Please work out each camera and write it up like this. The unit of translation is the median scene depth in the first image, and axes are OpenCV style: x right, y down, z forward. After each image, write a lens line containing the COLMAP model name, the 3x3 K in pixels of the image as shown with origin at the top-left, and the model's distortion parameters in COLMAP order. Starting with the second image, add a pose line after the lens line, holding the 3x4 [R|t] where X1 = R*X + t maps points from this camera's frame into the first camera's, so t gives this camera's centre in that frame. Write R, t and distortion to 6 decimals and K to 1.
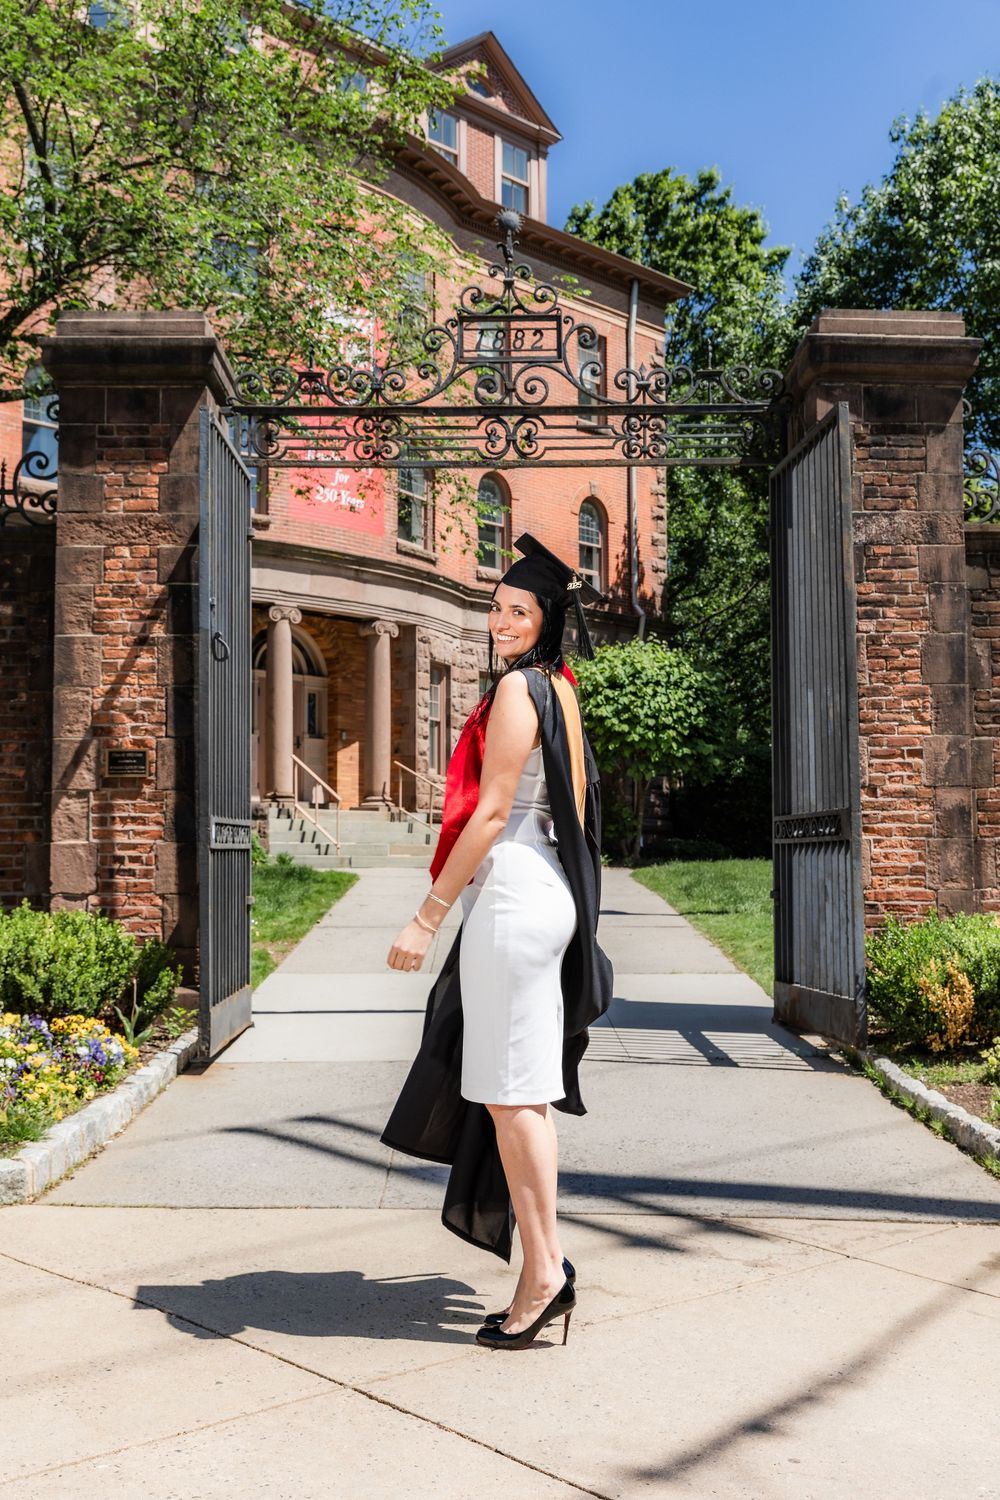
lens RADIAL K [[1812.6, 0, 500.0], [0, 1812.6, 750.0], [0, 0, 1]] dist [-0.000218, 0.008176]
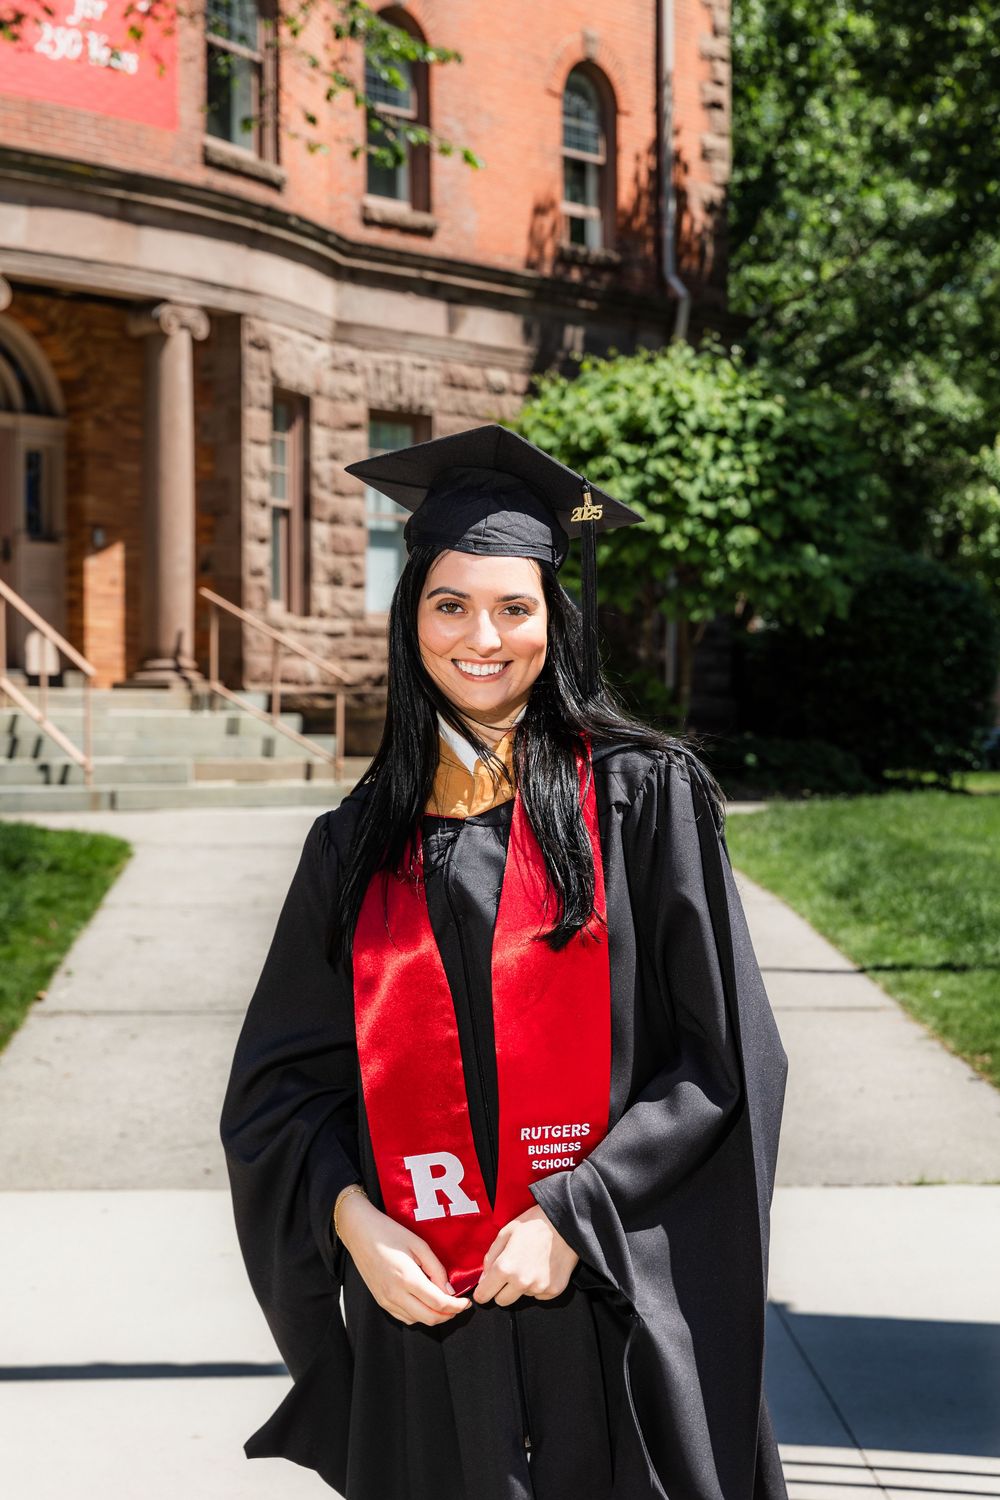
lens RADIAL K [[3063.1, 0, 500.0], [0, 3063.1, 750.0], [0, 0, 1]] dist [0.041384, 0.131704]
pose [[0.999036, 0.000930, 0.043898, -0.021349], [-0.004060, 0.997449, 0.071263, -0.016458], [-0.043720, -0.071373, 0.996491, 0.255427]]
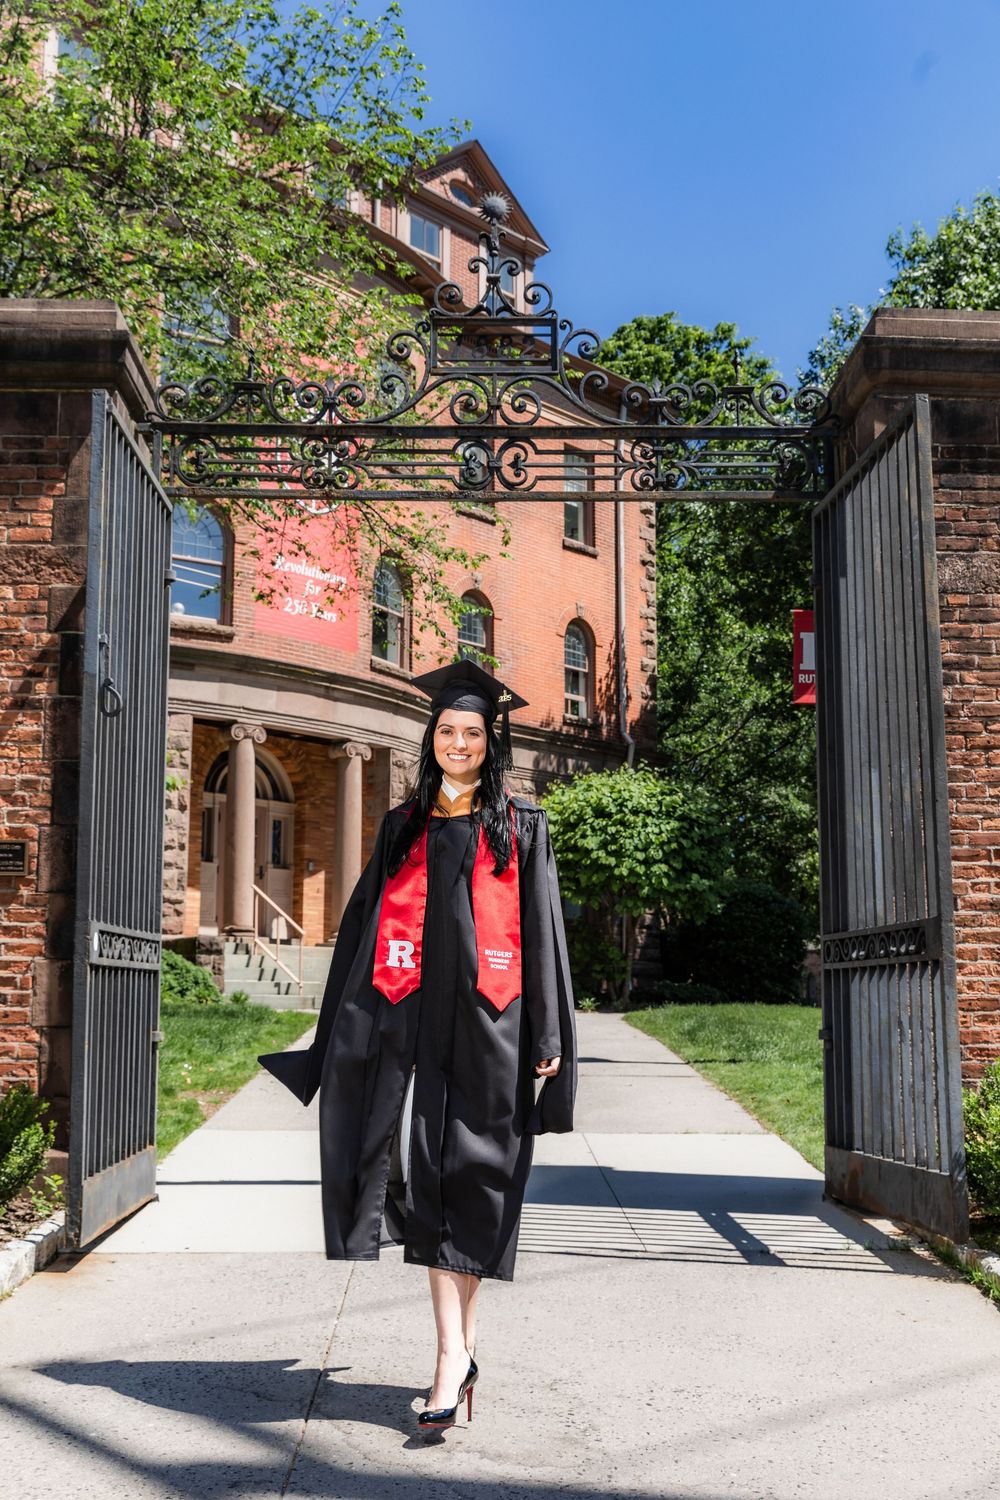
lens RADIAL K [[1798.9, 0, 500.0], [0, 1798.9, 750.0], [0, 0, 1]] dist [0.015488, -0.001676]
pose [[0.999895, 0.009938, 0.010517, 0.000818], [-0.009035, 0.996534, -0.082690, 0.013922], [-0.011302, 0.082586, 0.996520, 0.130968]]
